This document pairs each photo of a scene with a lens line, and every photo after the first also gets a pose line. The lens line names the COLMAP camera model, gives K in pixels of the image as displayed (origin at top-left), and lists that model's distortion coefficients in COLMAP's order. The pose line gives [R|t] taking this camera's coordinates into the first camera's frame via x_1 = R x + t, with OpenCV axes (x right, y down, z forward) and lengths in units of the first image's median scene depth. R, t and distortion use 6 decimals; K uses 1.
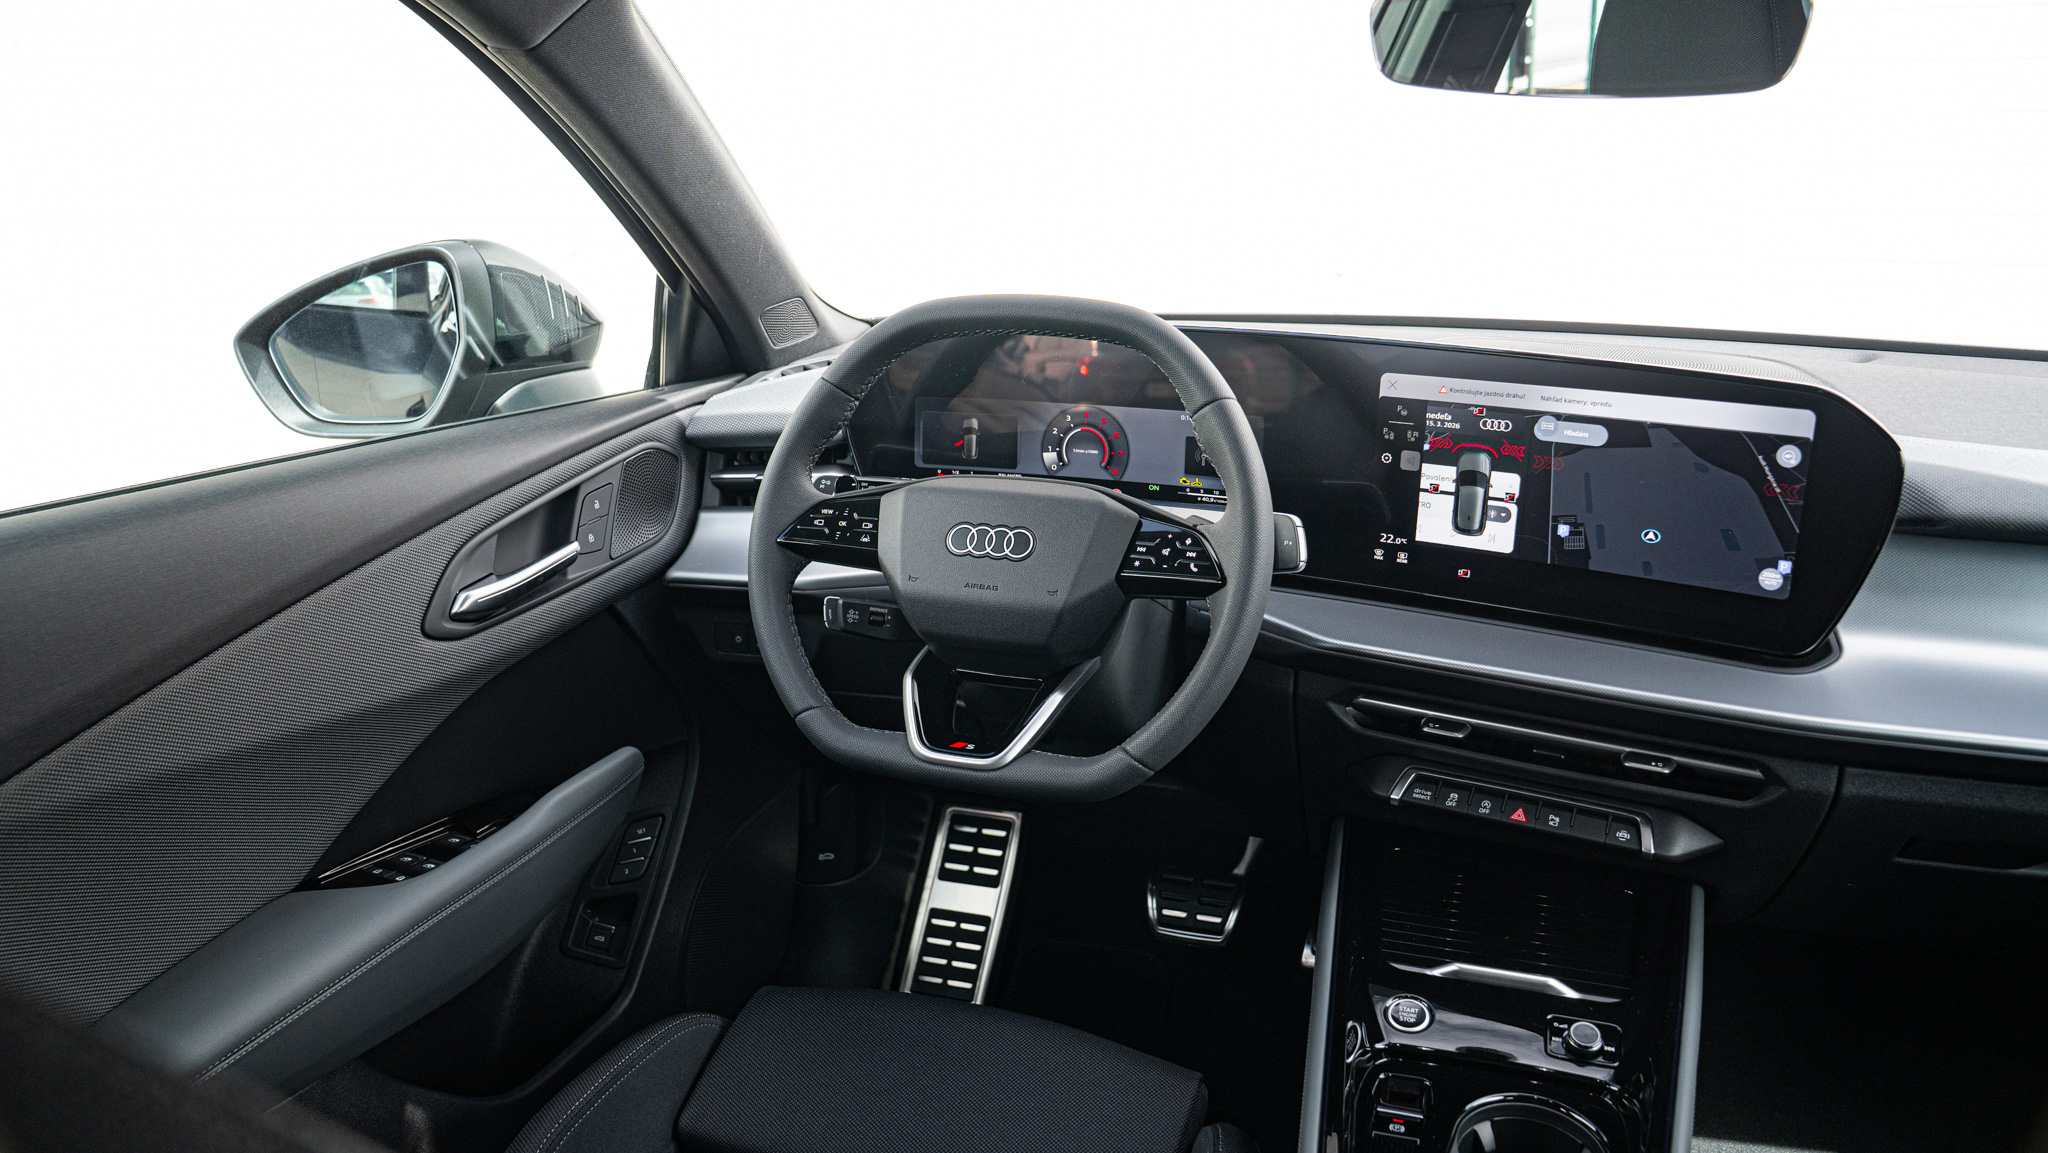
lens RADIAL K [[1424.1, 0, 1017.7], [0, 1424.1, 572.6], [0, 0, 1]] dist [-0.123378, 0.087804]
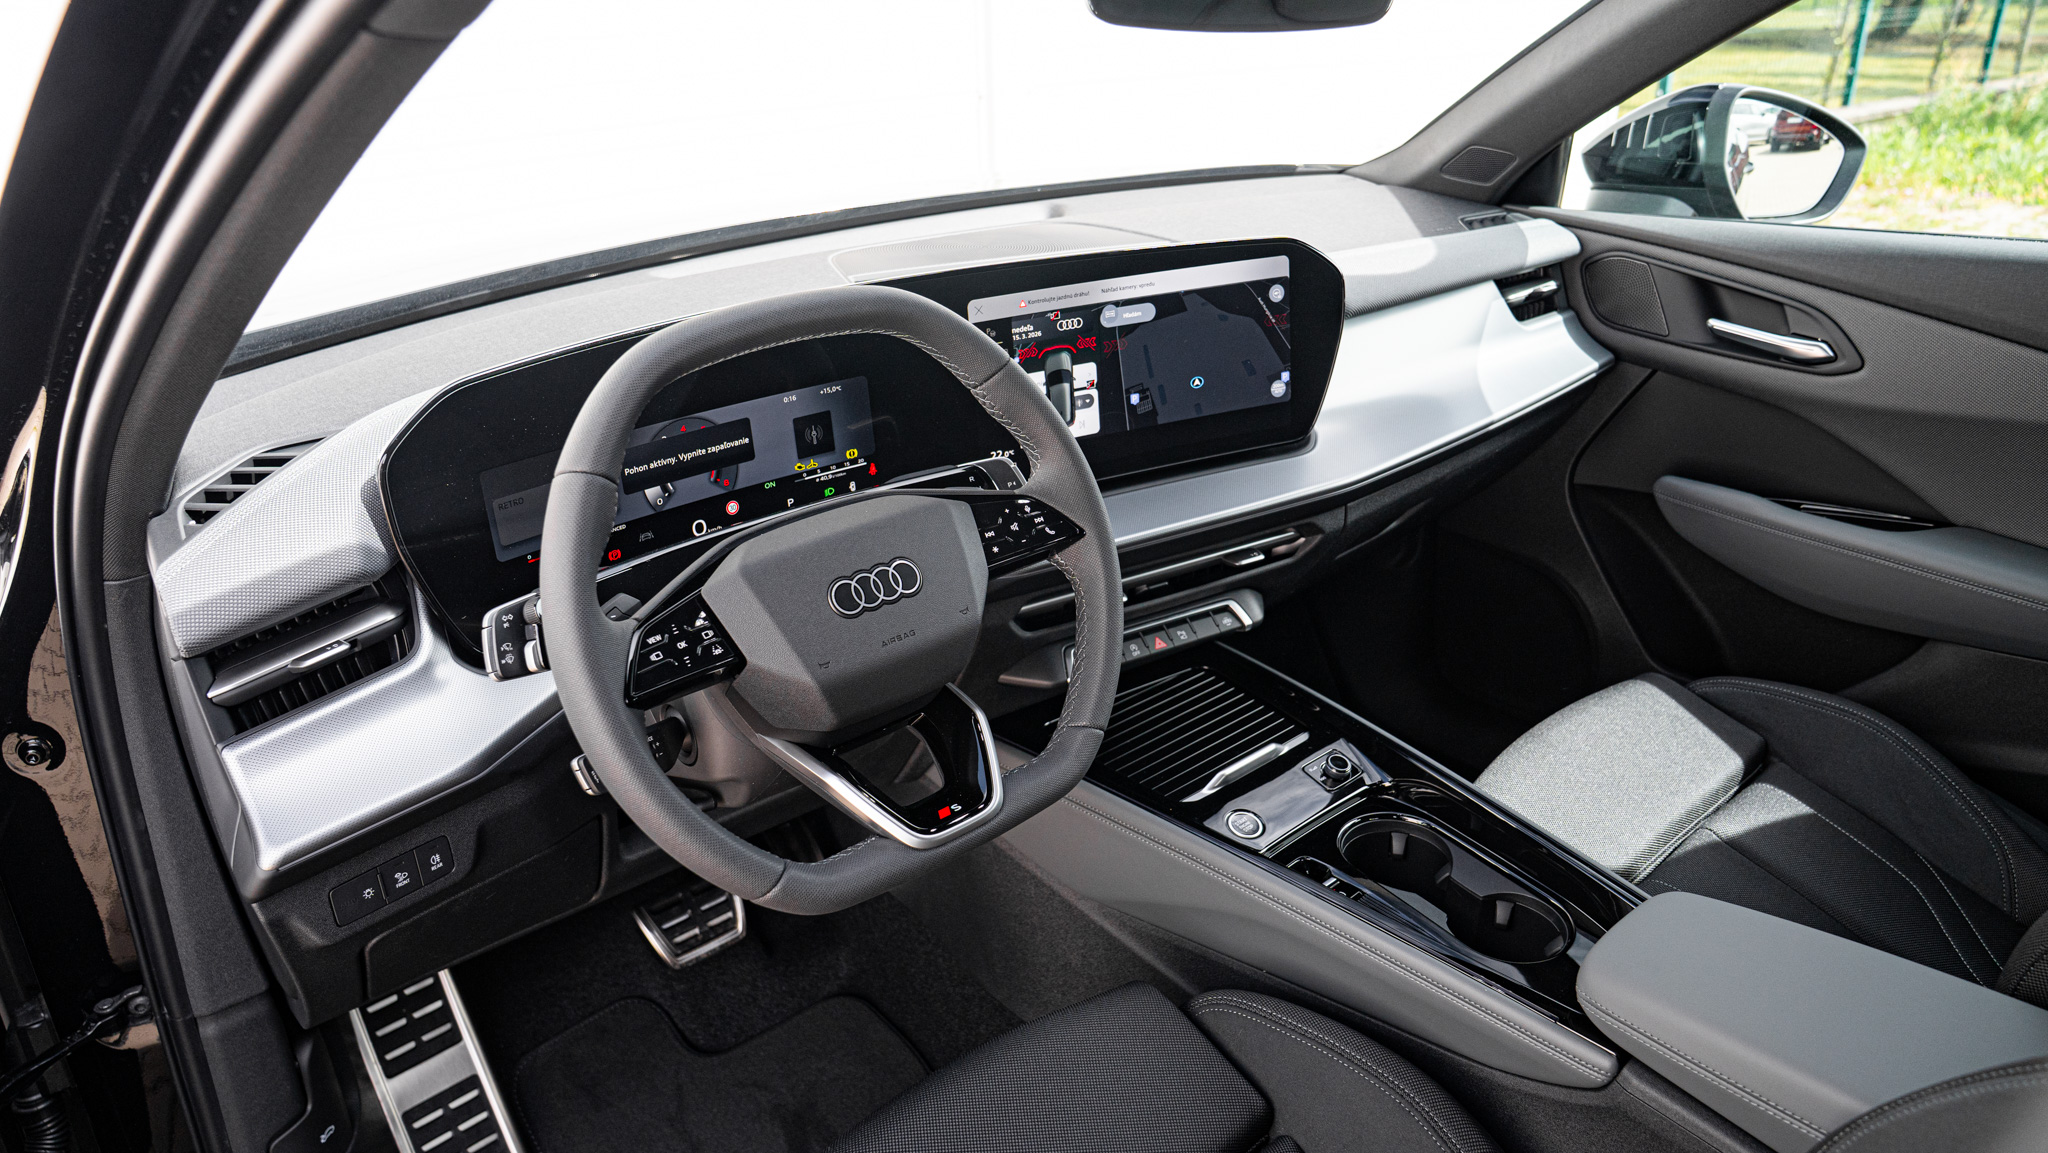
lens RADIAL K [[1424.1, 0, 1038.3], [0, 1424.1, 585.7], [0, 0, 1]] dist [-0.123378, 0.087804]
pose [[0.483770, -0.365638, 0.795158, -0.616913], [0.278955, 0.925582, 0.255896, -0.202925], [-0.829548, 0.098018, 0.549765, 0.423622]]
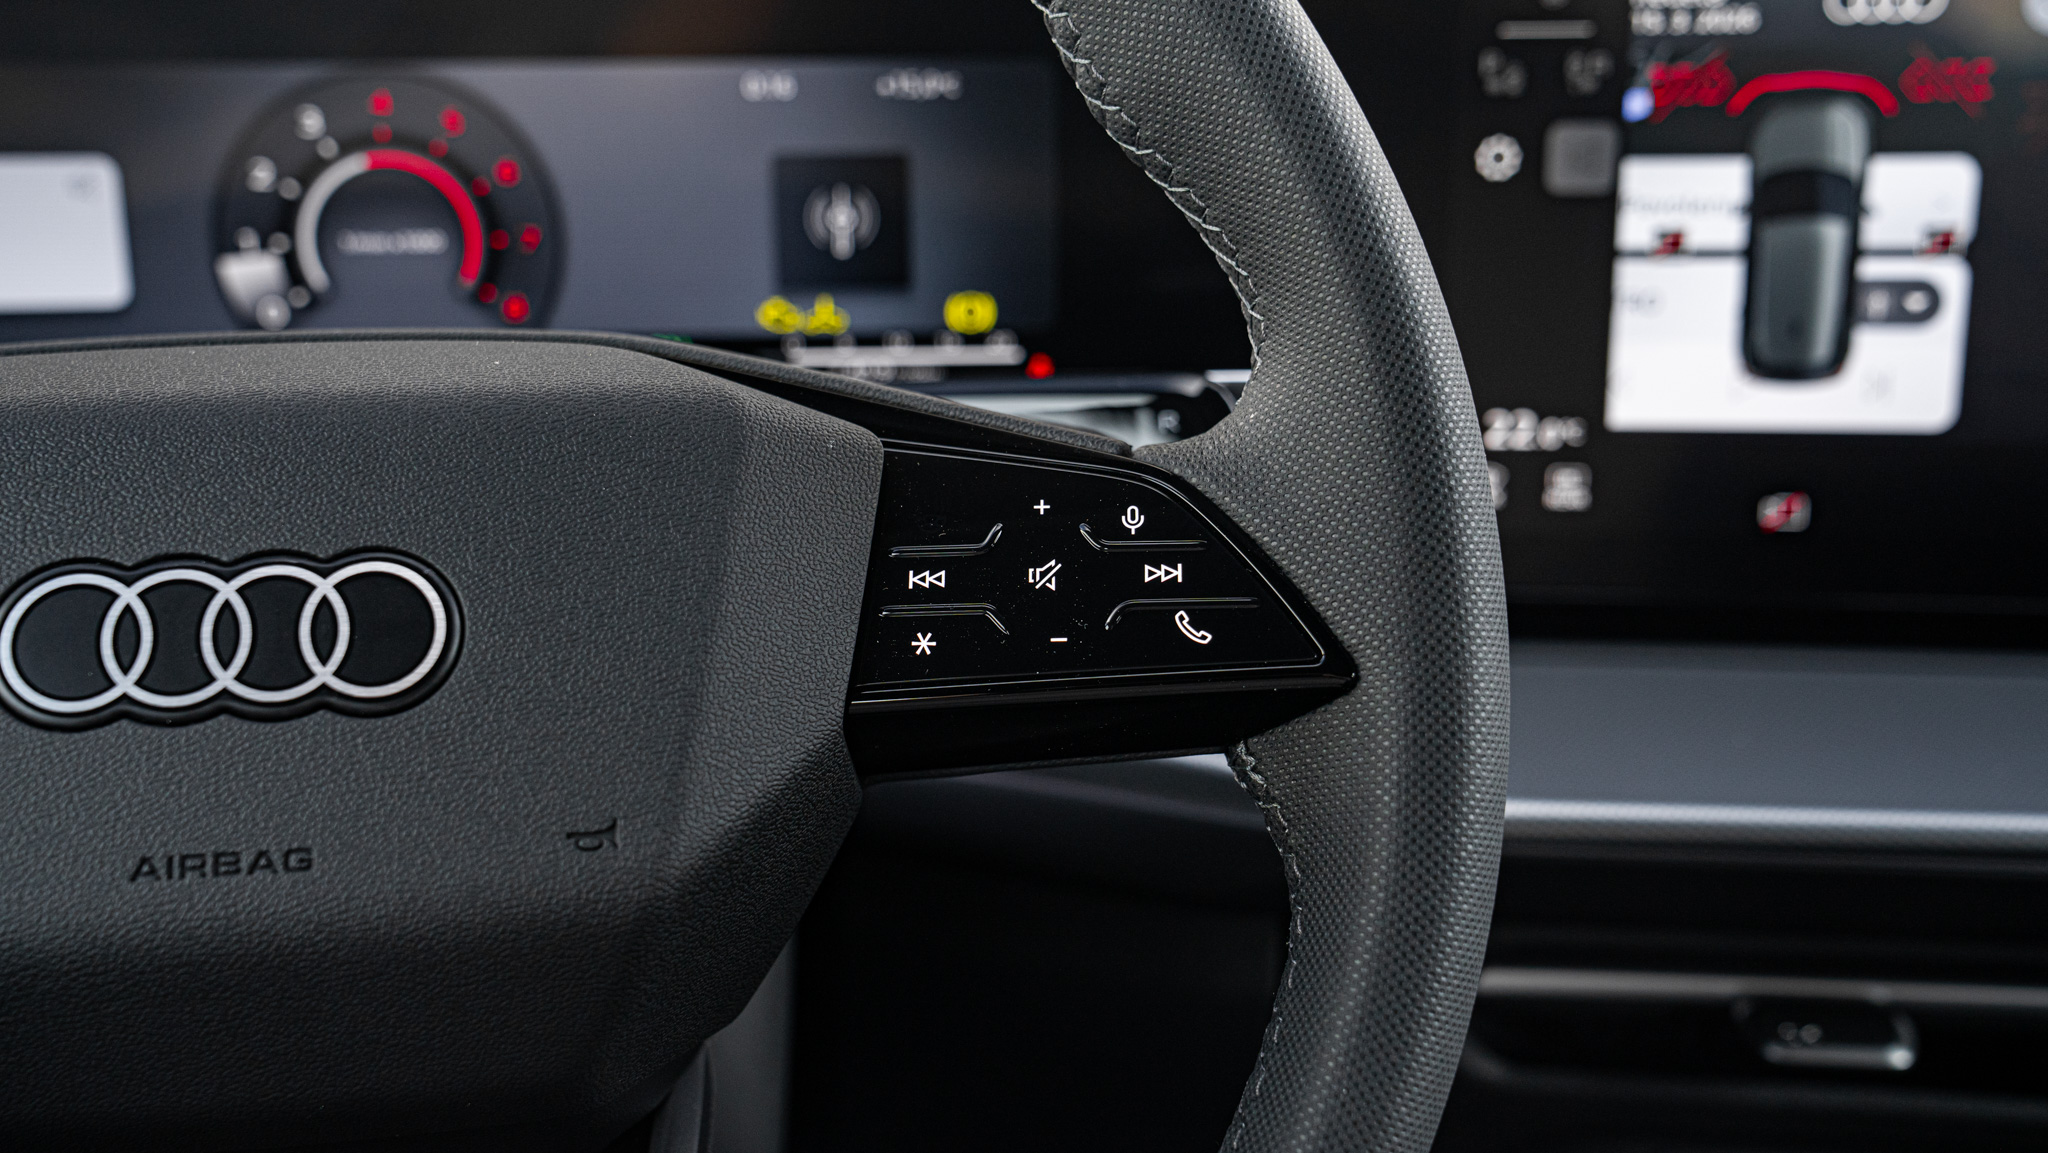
lens RADIAL K [[2529.9, 0, 1008.8], [0, 2529.9, 587.8], [0, 0, 1]] dist [0.107326, 0.000000]
pose [[0.896272, -0.134280, 0.422688, -0.069516], [0.129106, 0.990783, 0.040996, -0.027982], [-0.424297, 0.017828, 0.905348, 0.579205]]
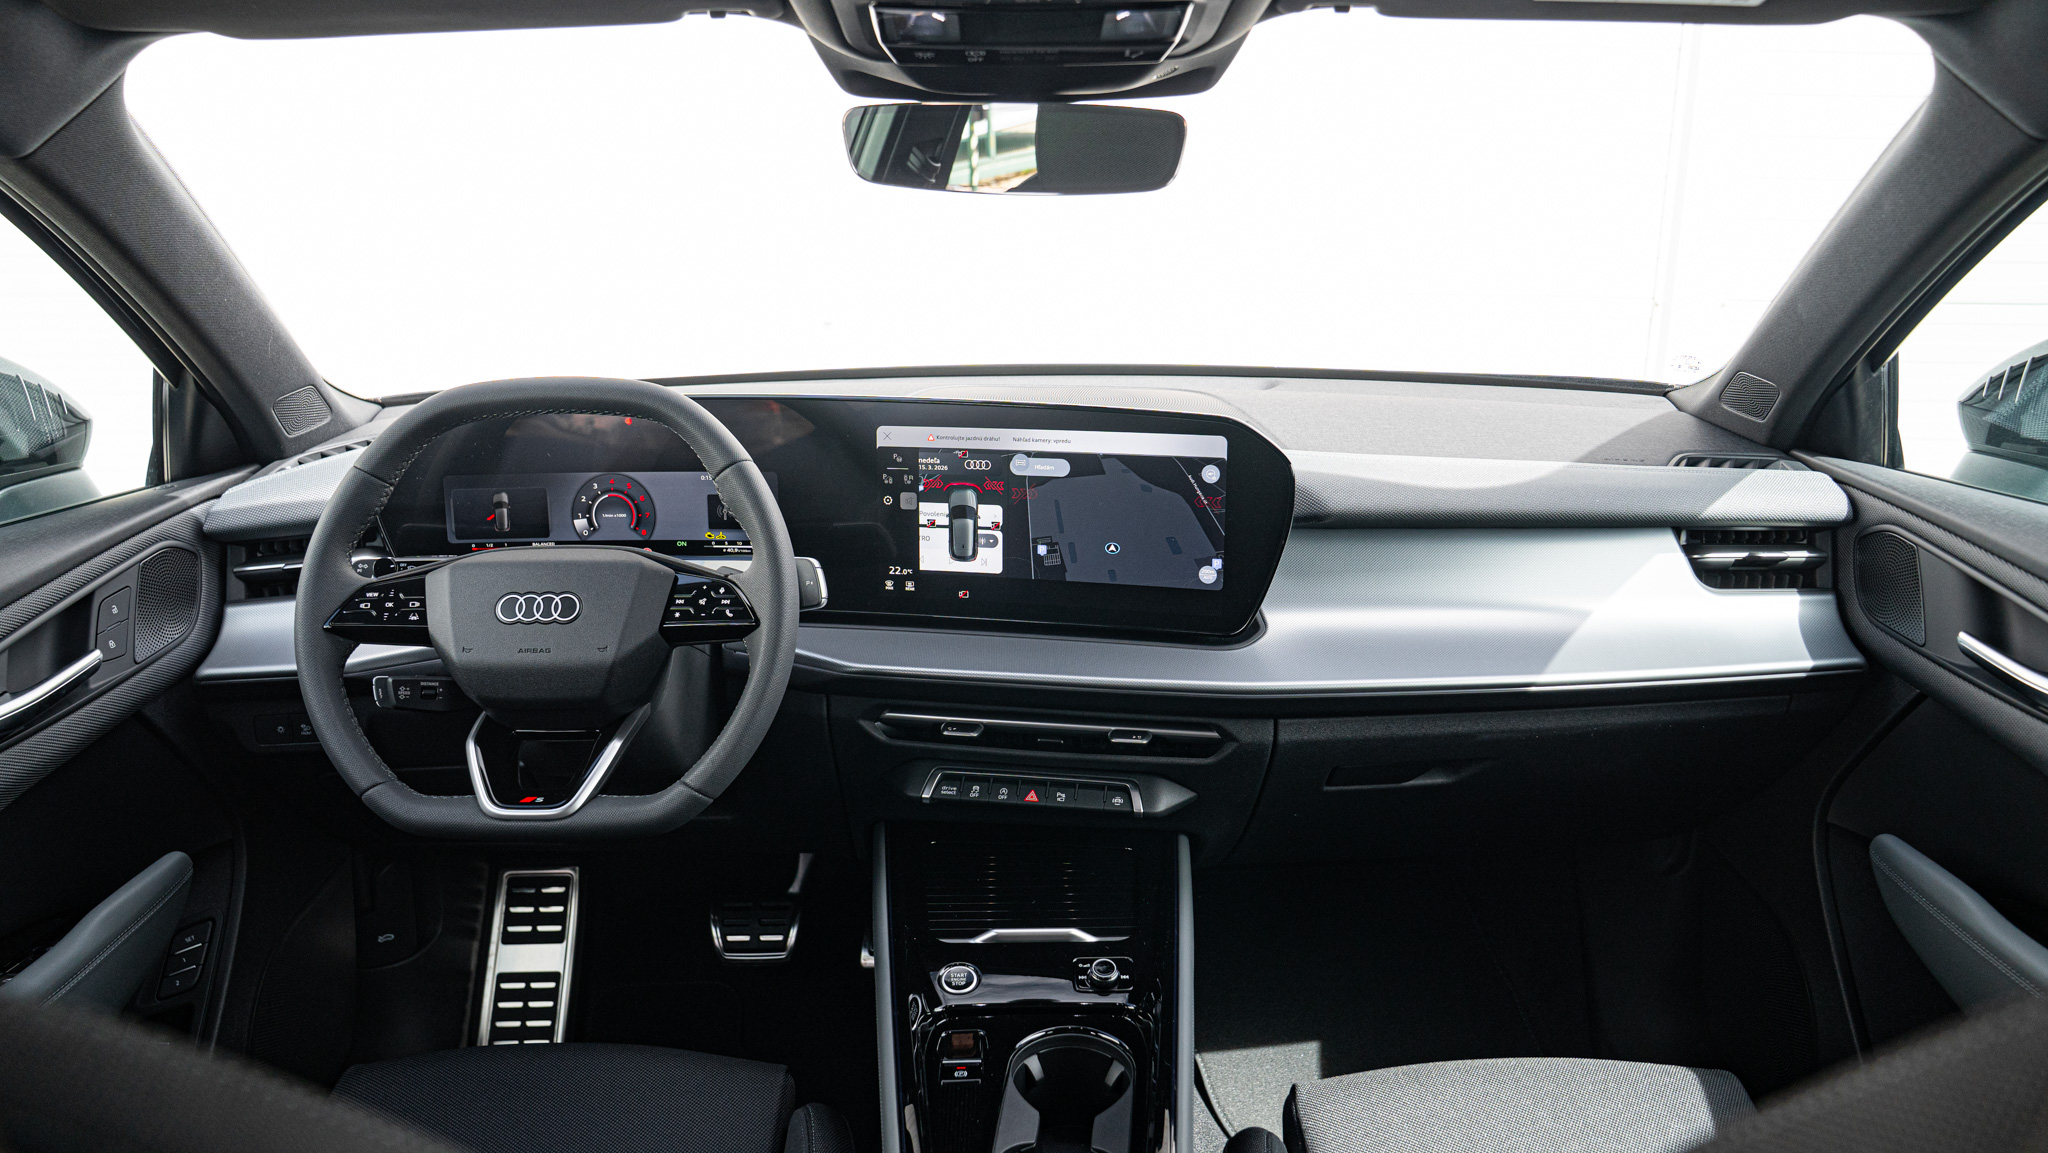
lens RADIAL K [[1424.1, 0, 1018.7], [0, 1424.1, 579.7], [0, 0, 1]] dist [-0.123378, 0.087804]
pose [[0.937745, -0.093162, 0.334598, -0.030296], [0.100538, 0.994922, -0.004753, -0.001410], [-0.332456, 0.038097, 0.942349, -0.116242]]
